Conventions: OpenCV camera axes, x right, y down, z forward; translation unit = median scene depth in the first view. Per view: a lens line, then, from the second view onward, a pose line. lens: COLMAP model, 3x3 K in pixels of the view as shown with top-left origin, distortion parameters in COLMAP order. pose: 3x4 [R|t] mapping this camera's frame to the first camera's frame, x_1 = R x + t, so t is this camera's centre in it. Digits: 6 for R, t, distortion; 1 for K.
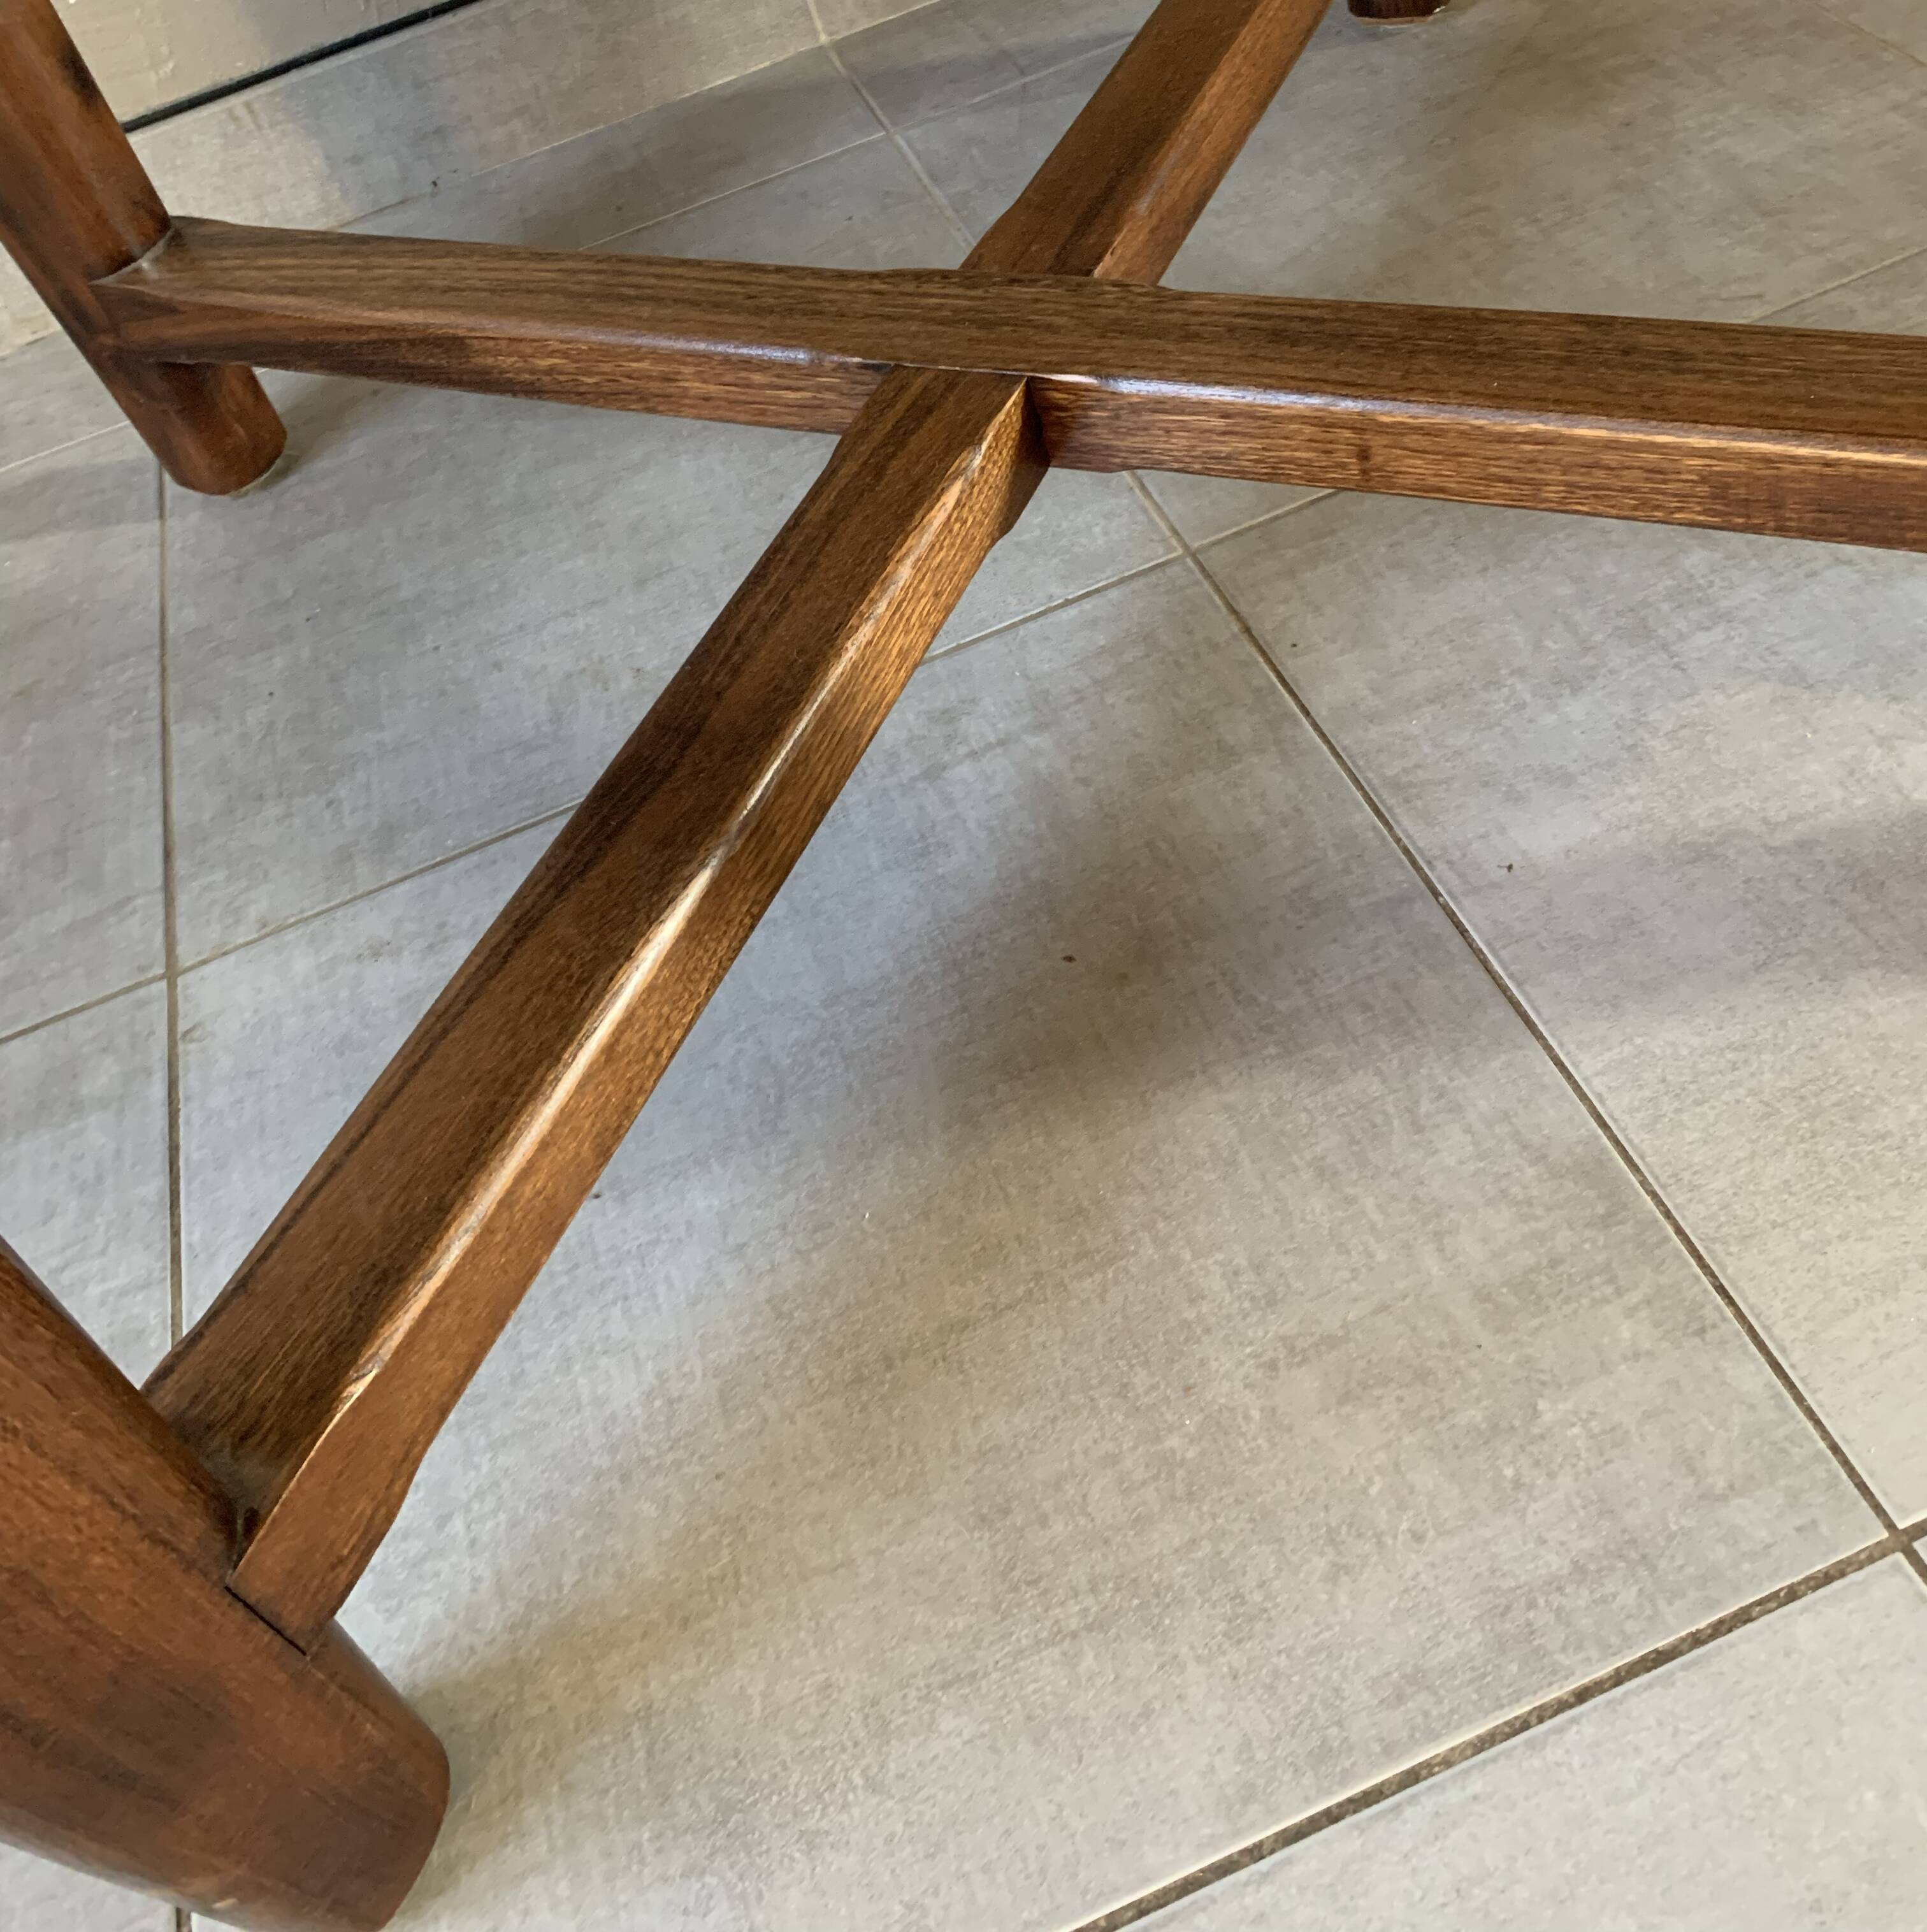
lens RADIAL K [[1980.1, 0, 962.2], [0, 1980.1, 596.3], [0, 0, 1]] dist [0.098448, -0.185613]
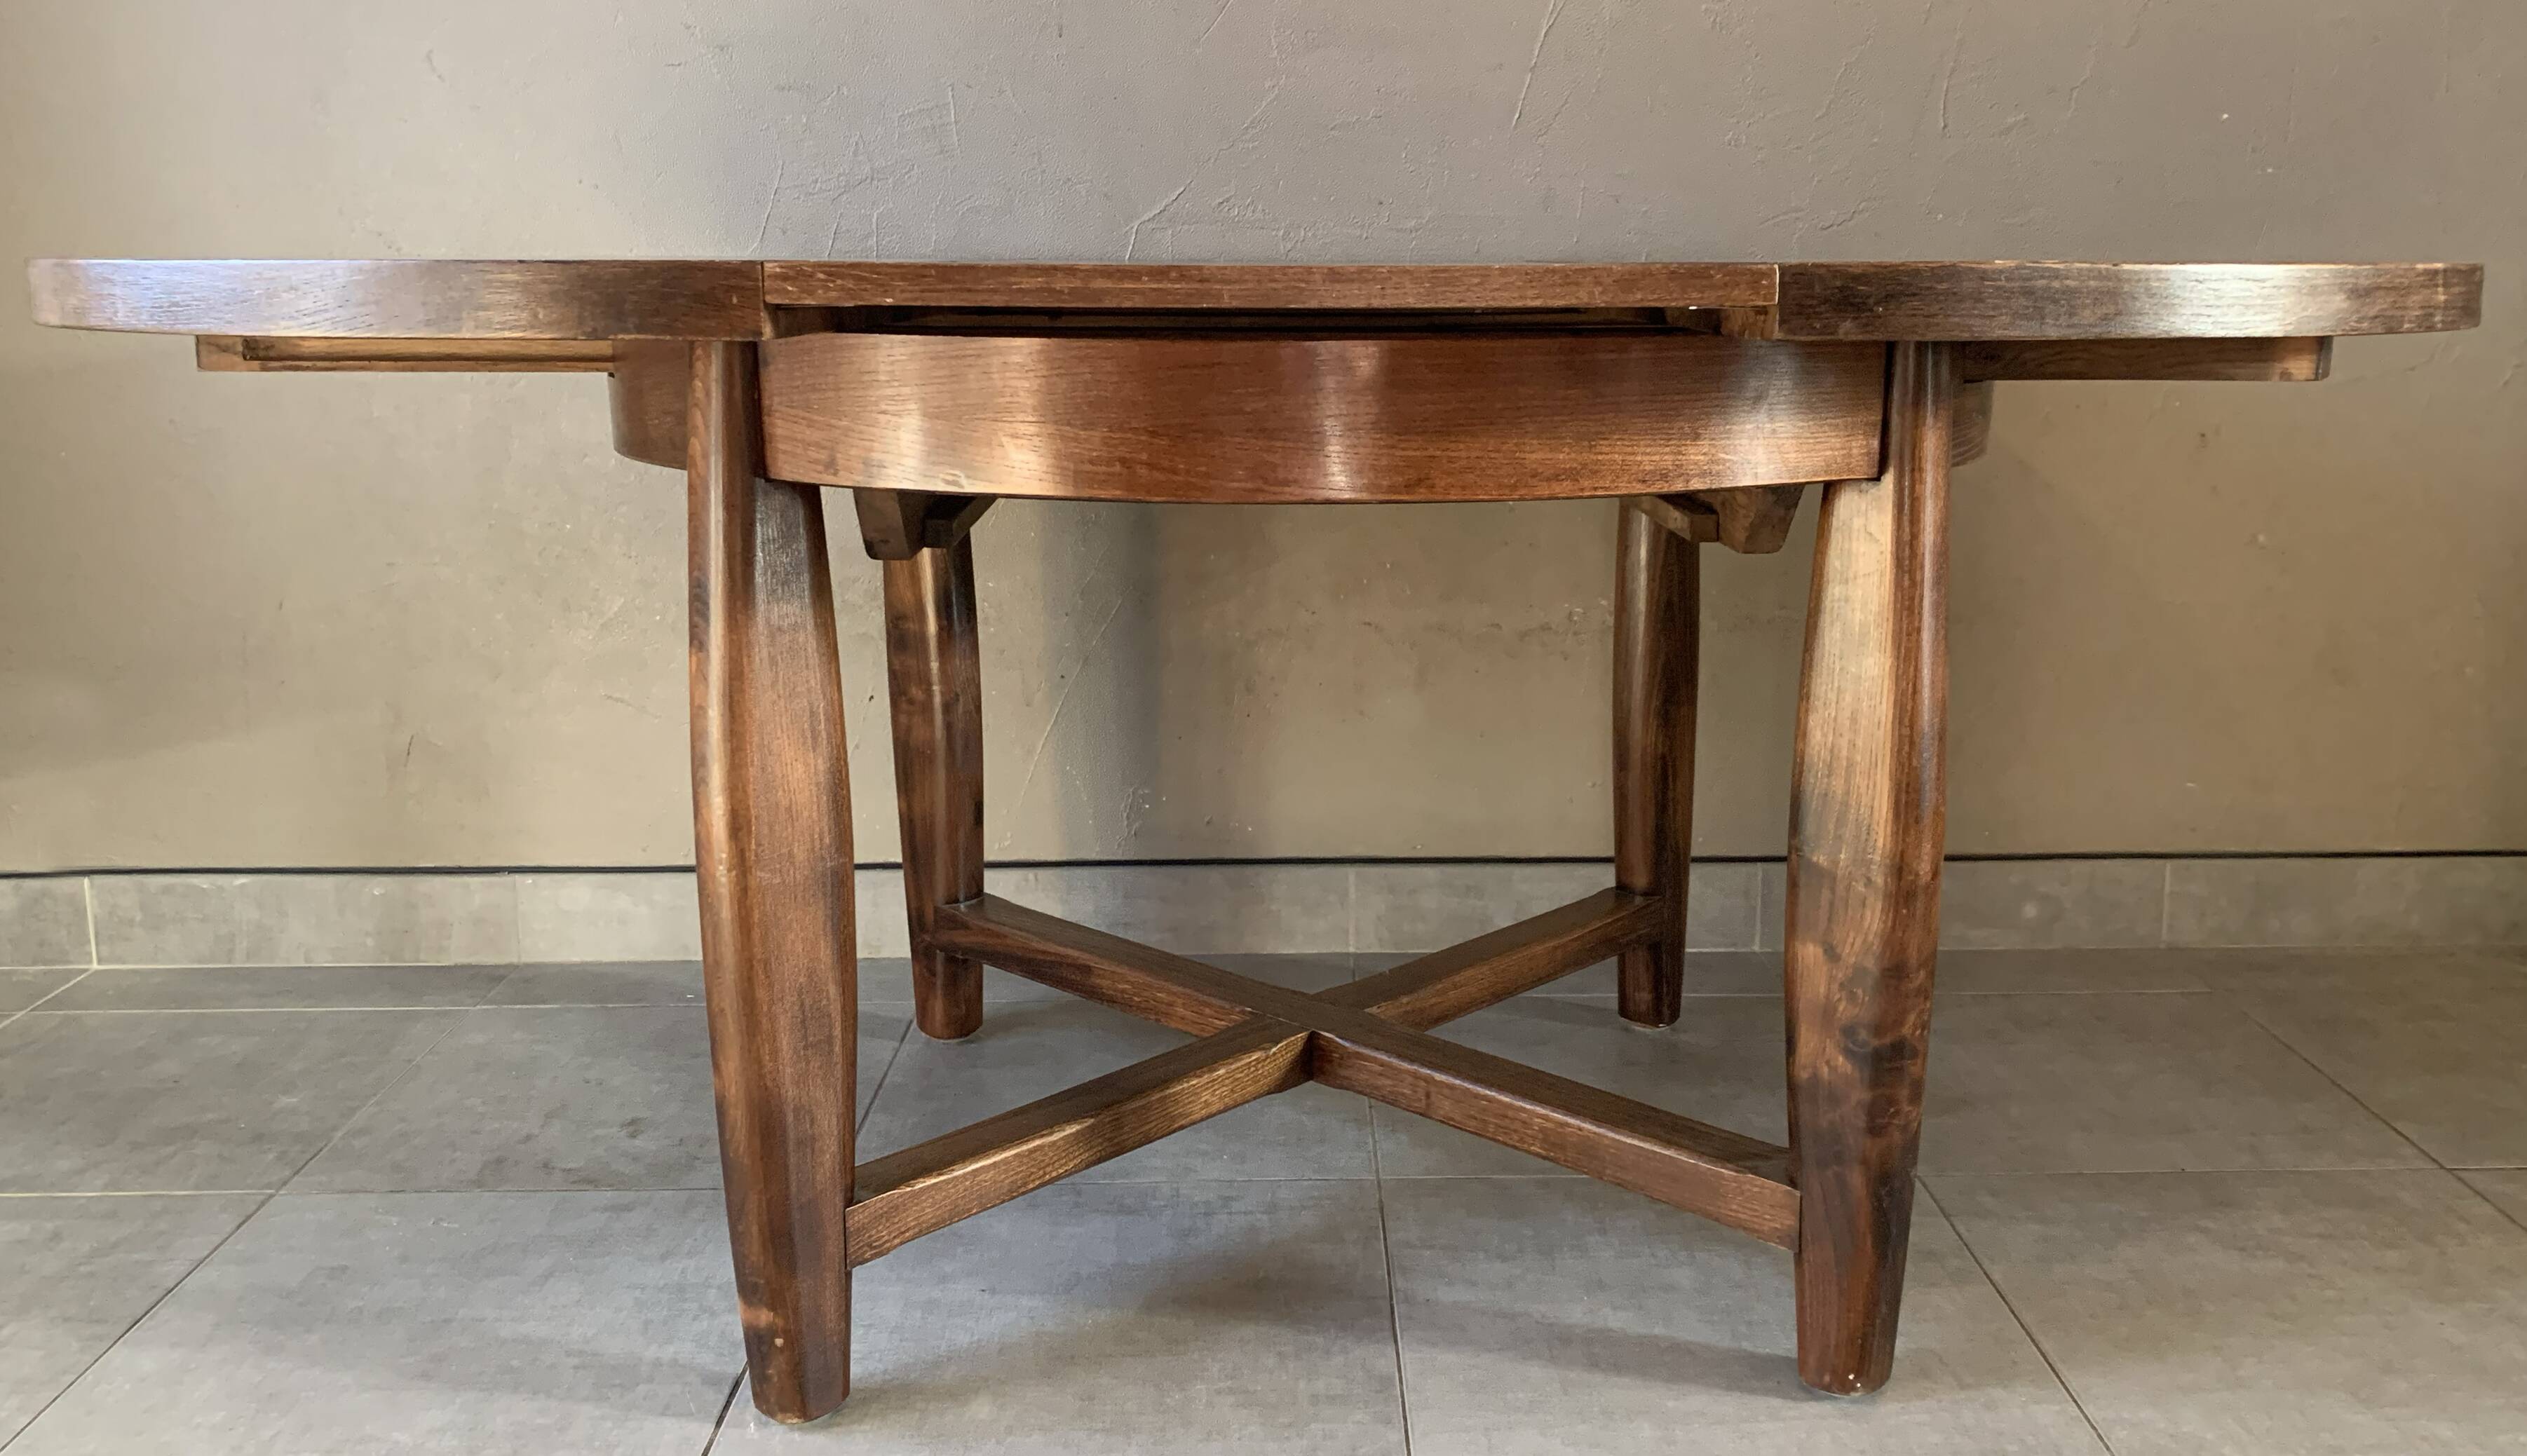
lens RADIAL K [[2079.8, 0, 1349.4], [0, 2079.8, 645.3], [0, 0, 1]] dist [0.045659, -0.095125]
pose [[0.930555, 0.284218, -0.230842, 0.485635], [-0.361164, 0.816202, -0.450971, 0.570564], [0.060239, 0.503025, 0.862170, -1.224323]]
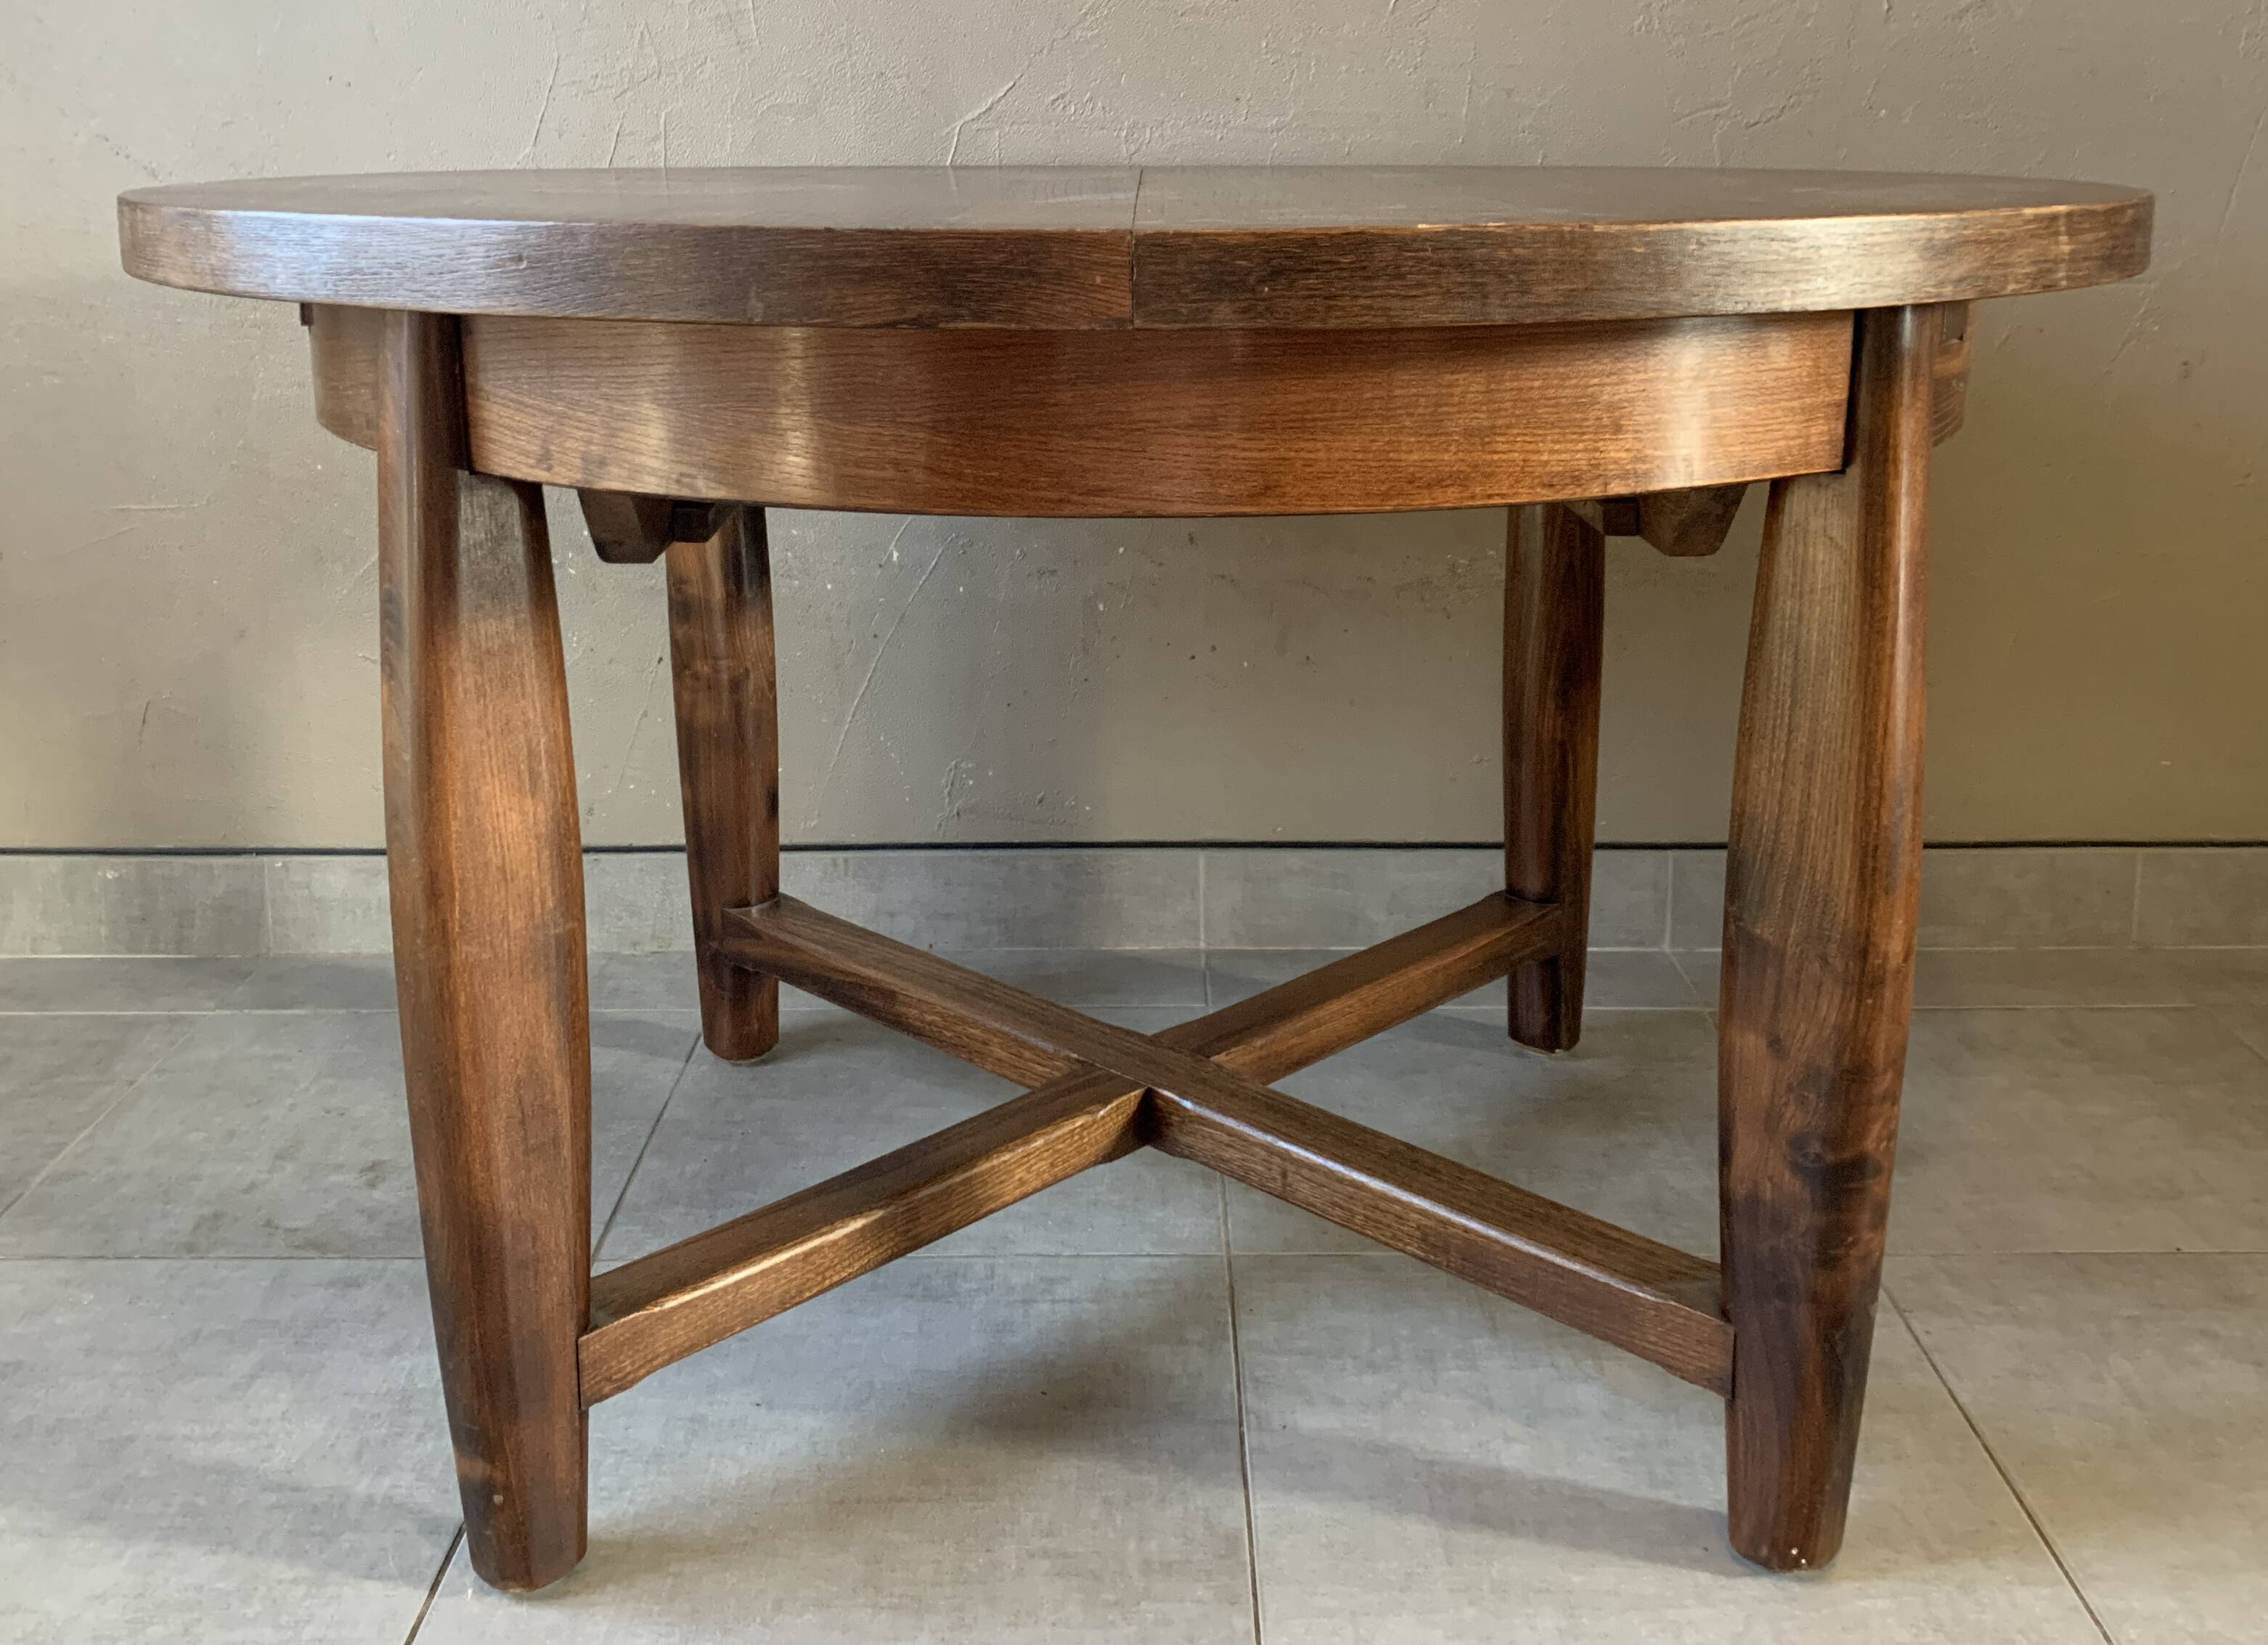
lens RADIAL K [[2179.6, 0, 1154.3], [0, 2179.6, 537.4], [0, 0, 1]] dist [0.013219, -0.019338]
pose [[0.923082, 0.287150, -0.255861, 0.416107], [-0.375312, 0.817885, -0.436125, 0.362476], [0.084032, 0.498607, 0.862746, -1.049750]]
